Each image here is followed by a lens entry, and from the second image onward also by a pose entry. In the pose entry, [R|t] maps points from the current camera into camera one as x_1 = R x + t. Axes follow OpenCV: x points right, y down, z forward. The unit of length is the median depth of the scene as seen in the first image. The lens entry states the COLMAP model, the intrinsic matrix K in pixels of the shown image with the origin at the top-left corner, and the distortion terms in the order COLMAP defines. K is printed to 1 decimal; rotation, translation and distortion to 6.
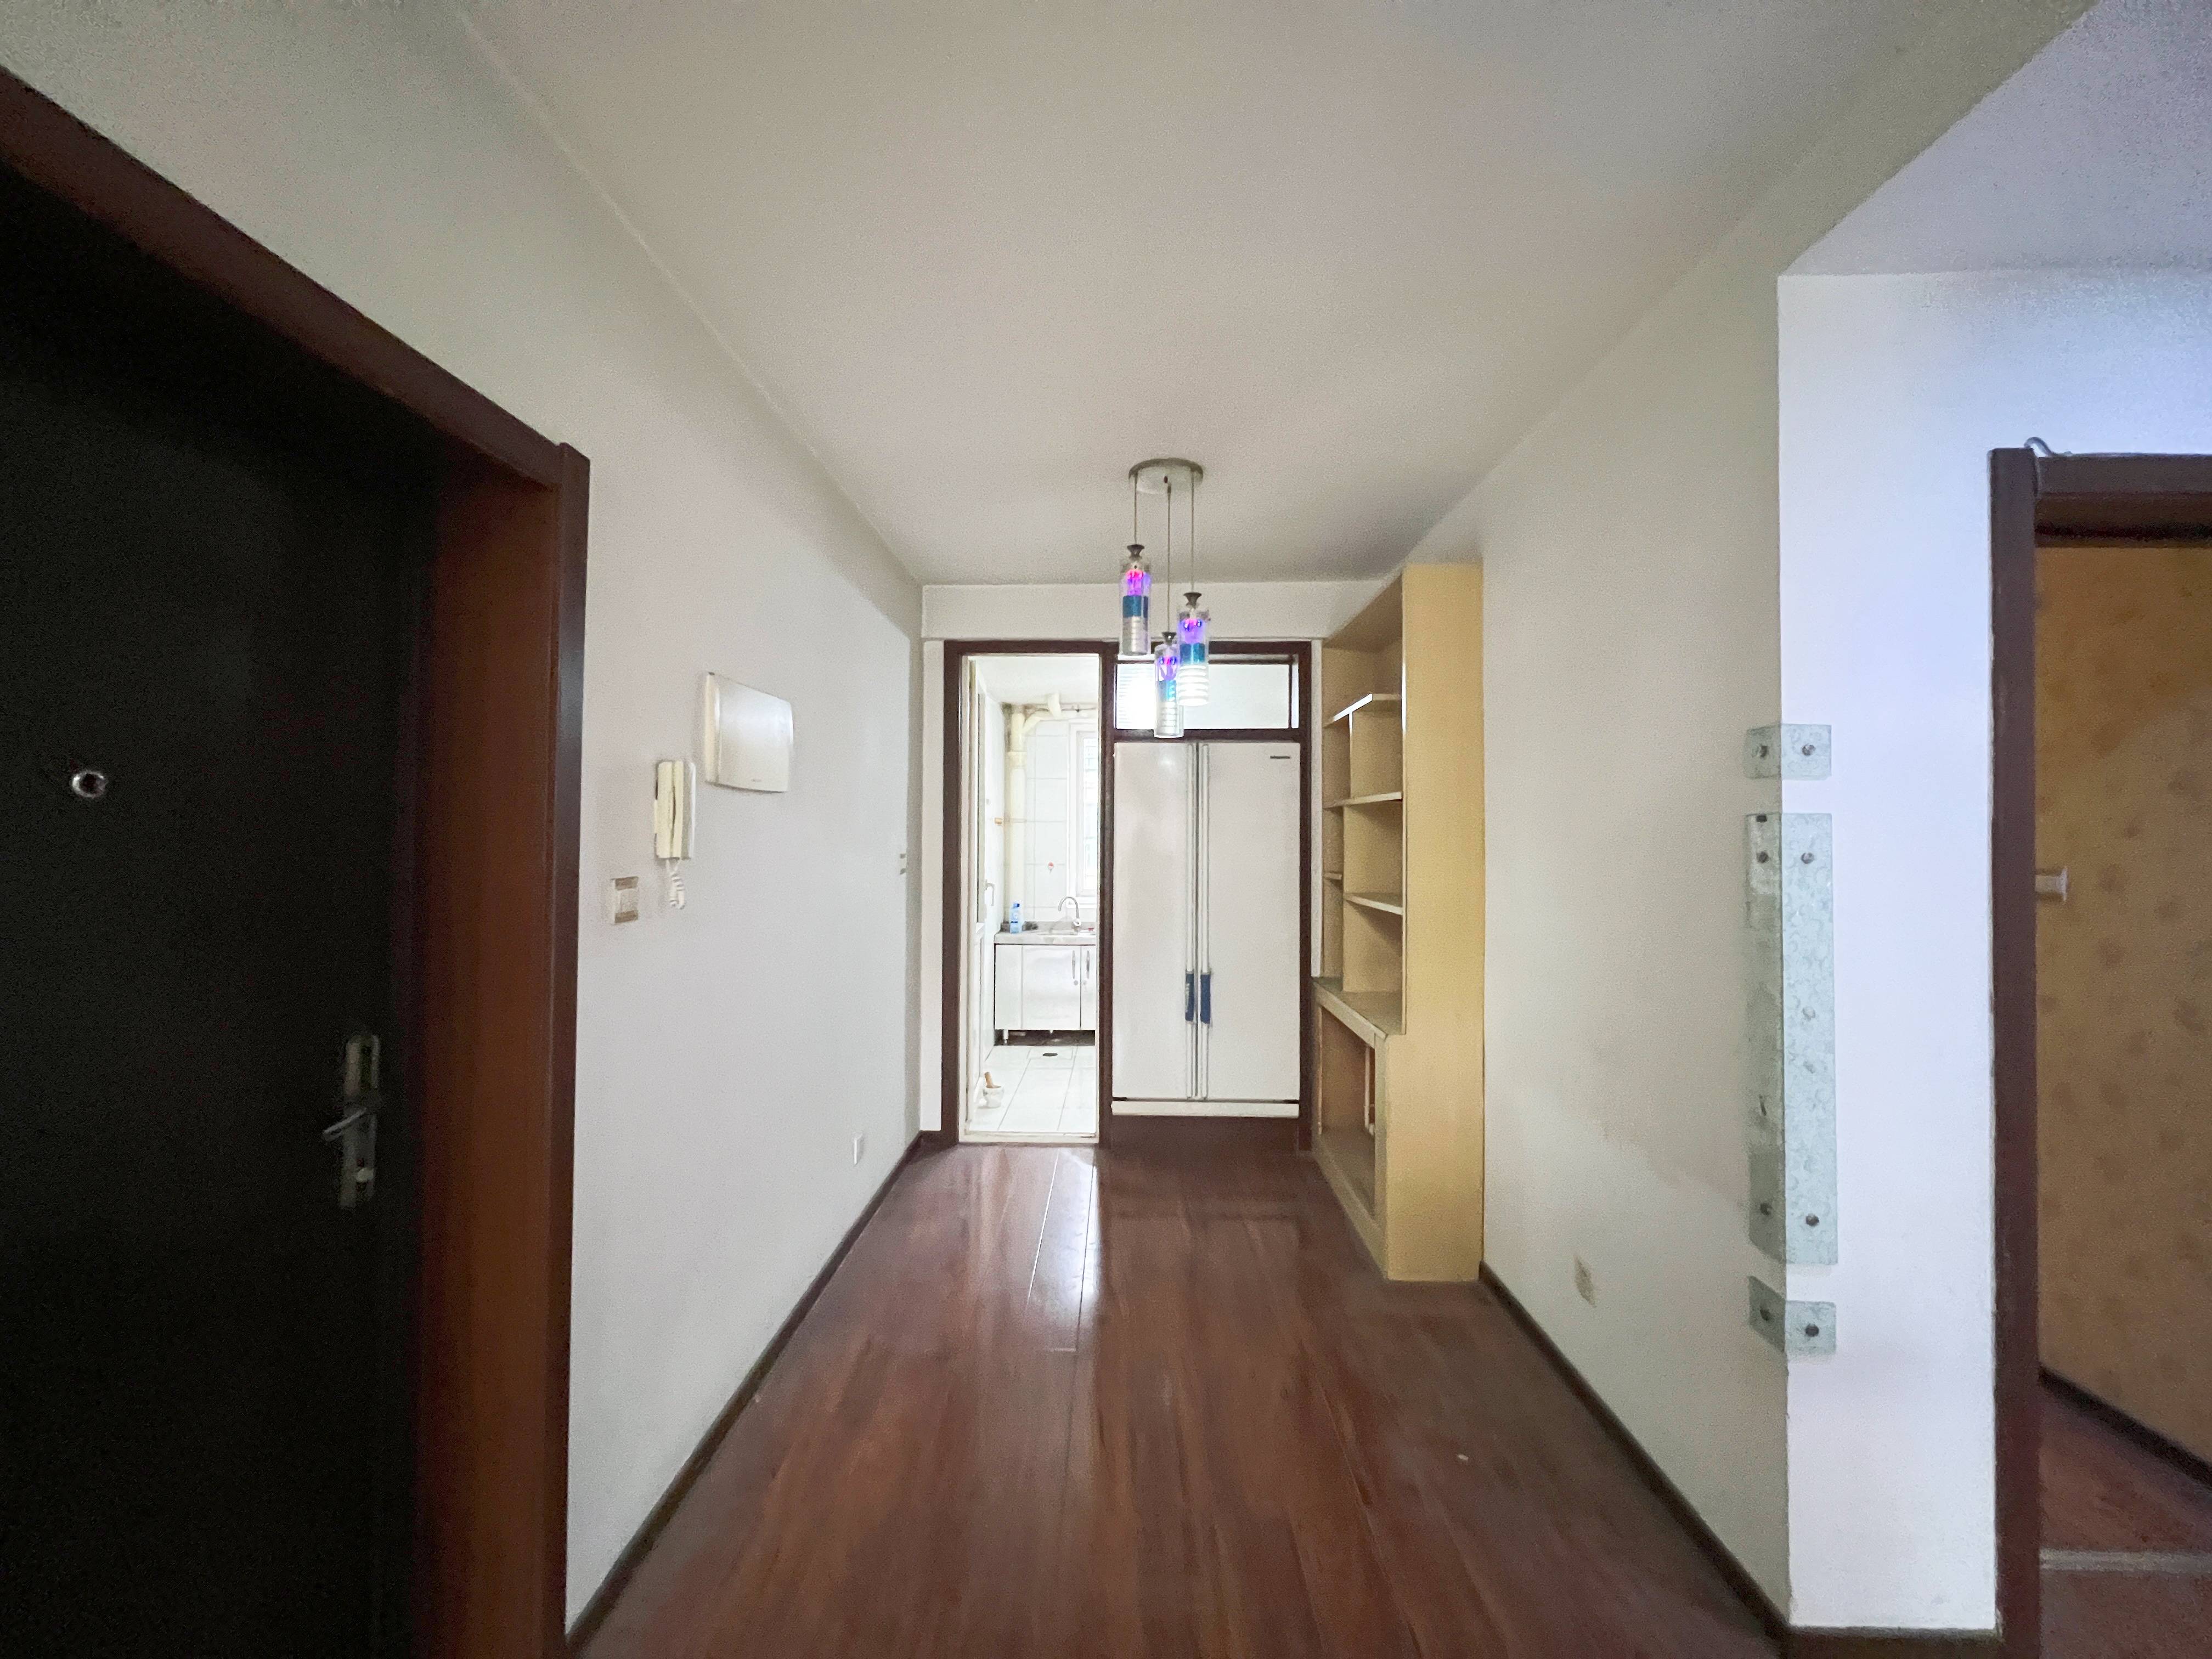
lens RADIAL K [[886.3, 0, 1106.1], [0, 886.3, 830.5], [0, 0, 1]] dist [0.000096, 0.000089]
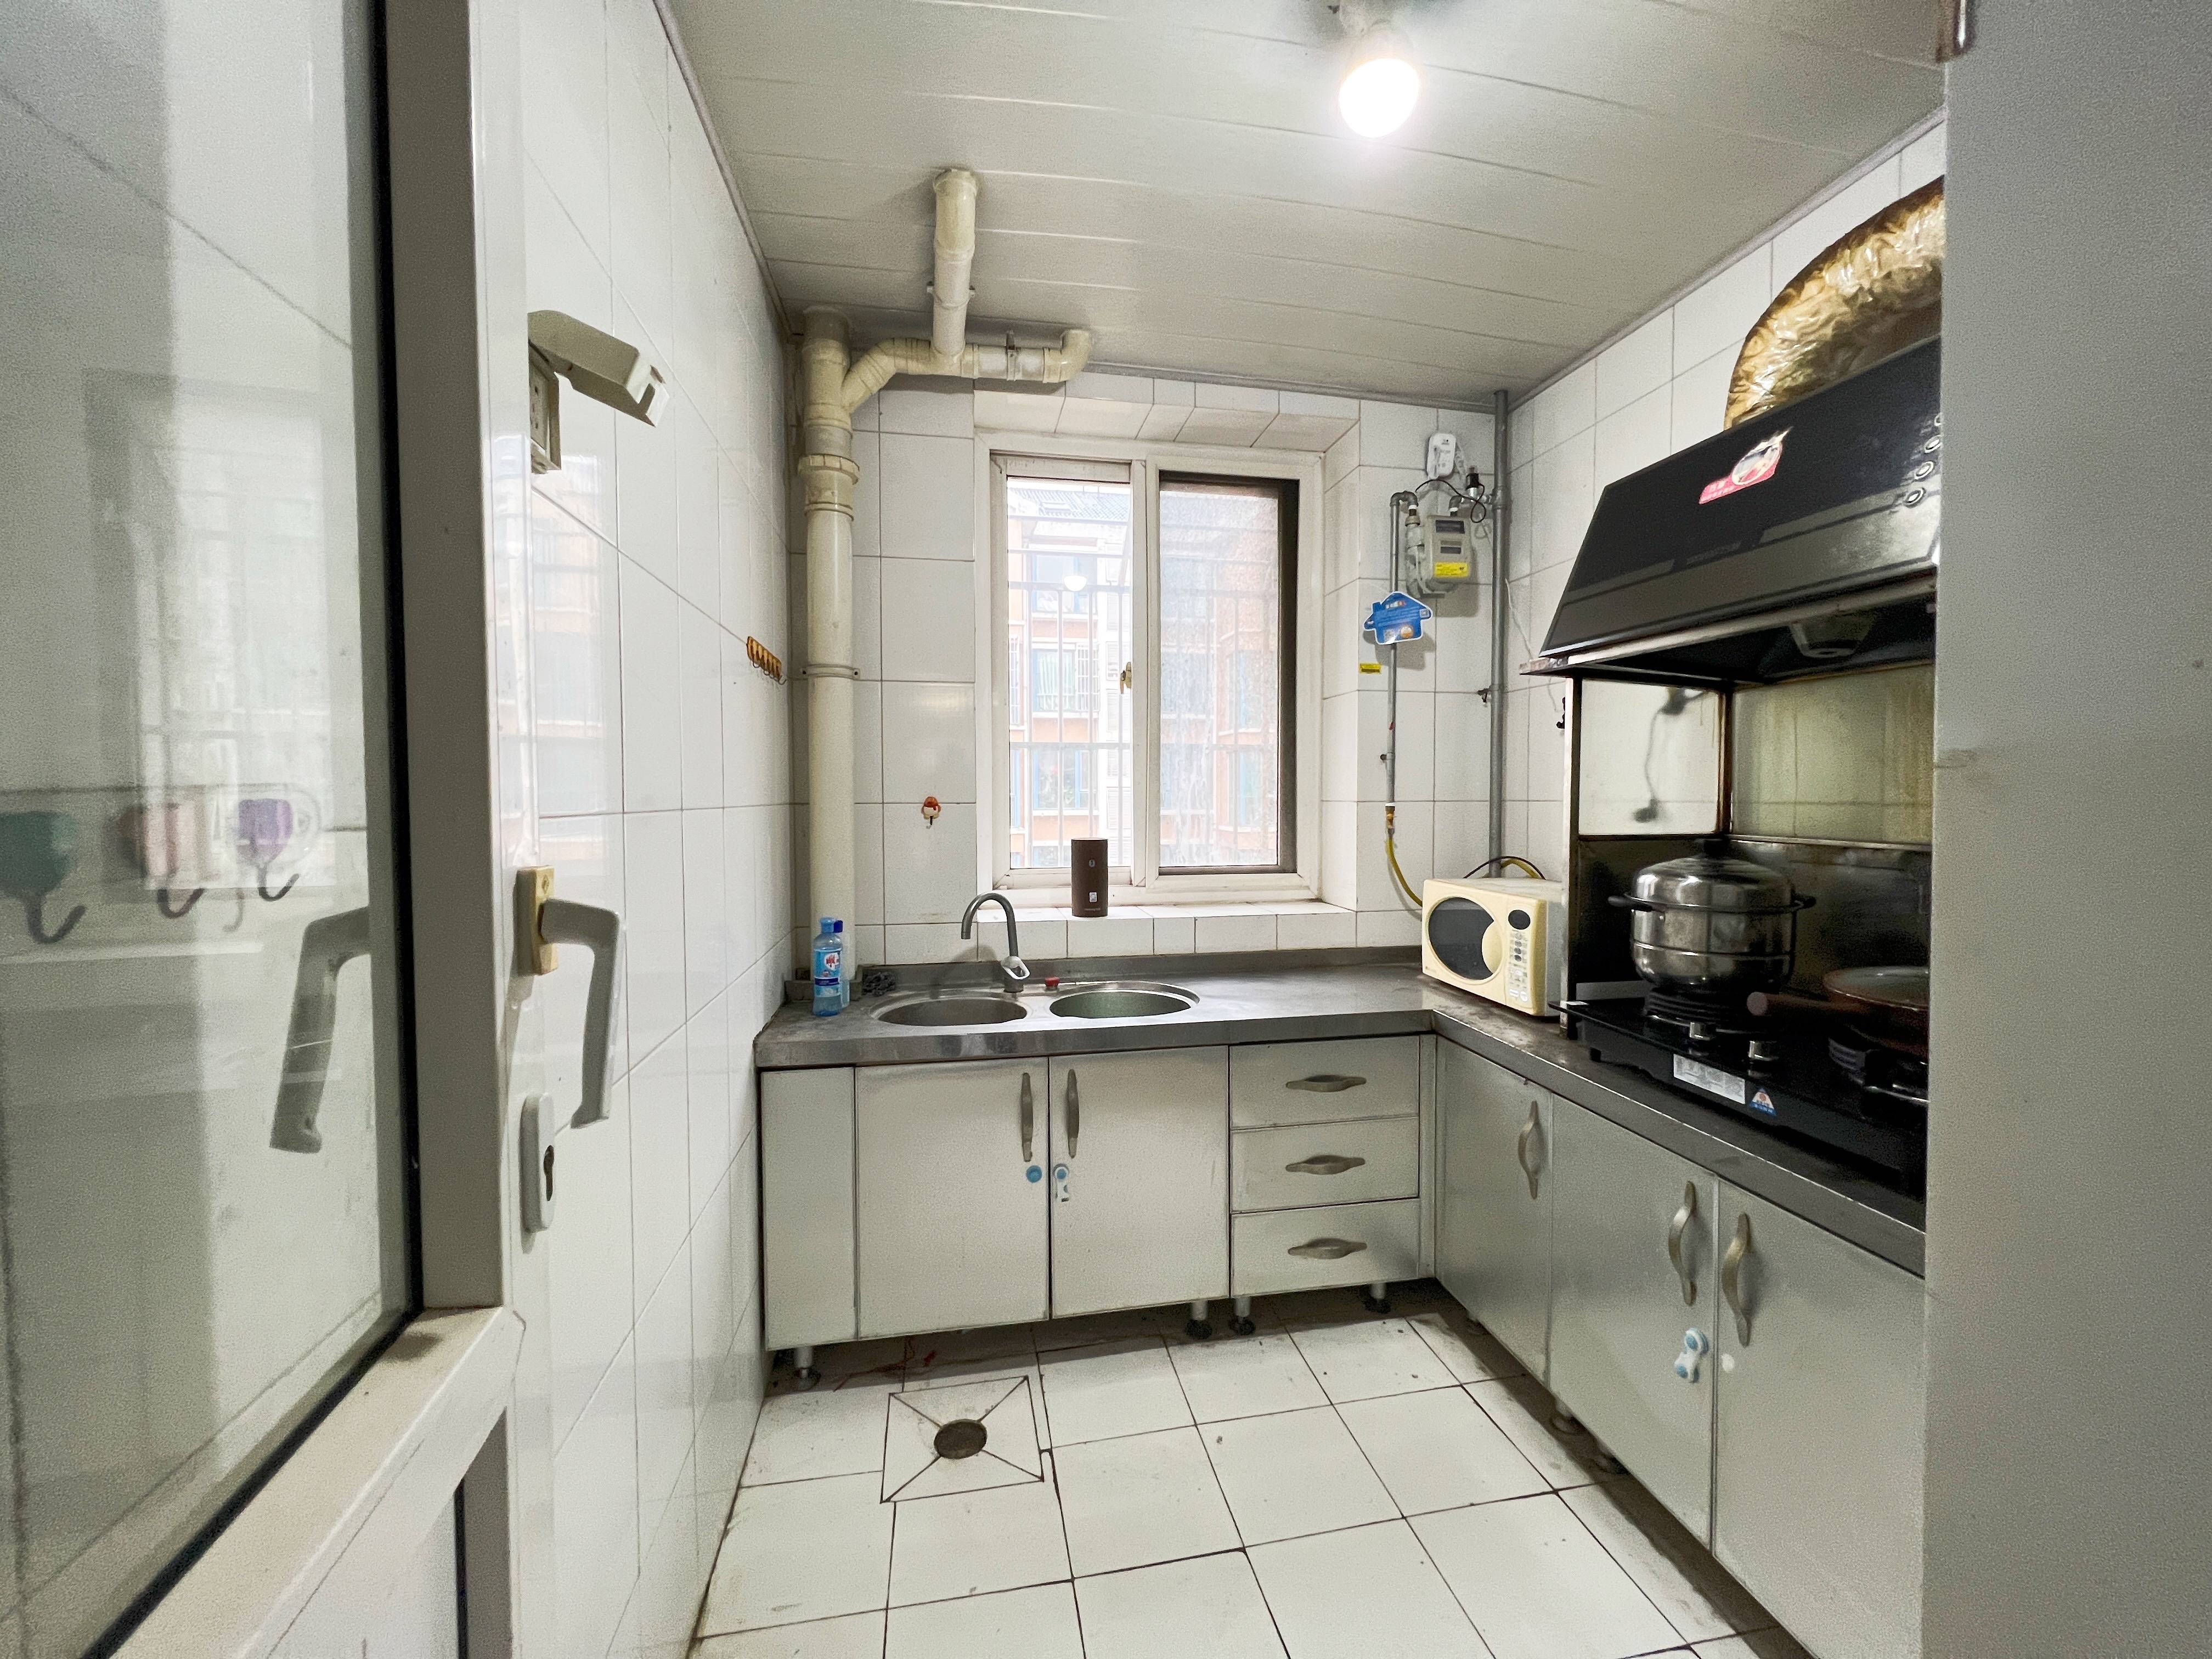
lens RADIAL K [[886.3, 0, 1101.9], [0, 886.3, 823.2], [0, 0, 1]] dist [0.000096, 0.000089]
pose [[0.982852, -0.012585, 0.183964, -0.062705], [0.004808, 0.999078, 0.042657, 0.032806], [-0.184331, -0.041041, 0.982007, 0.658131]]
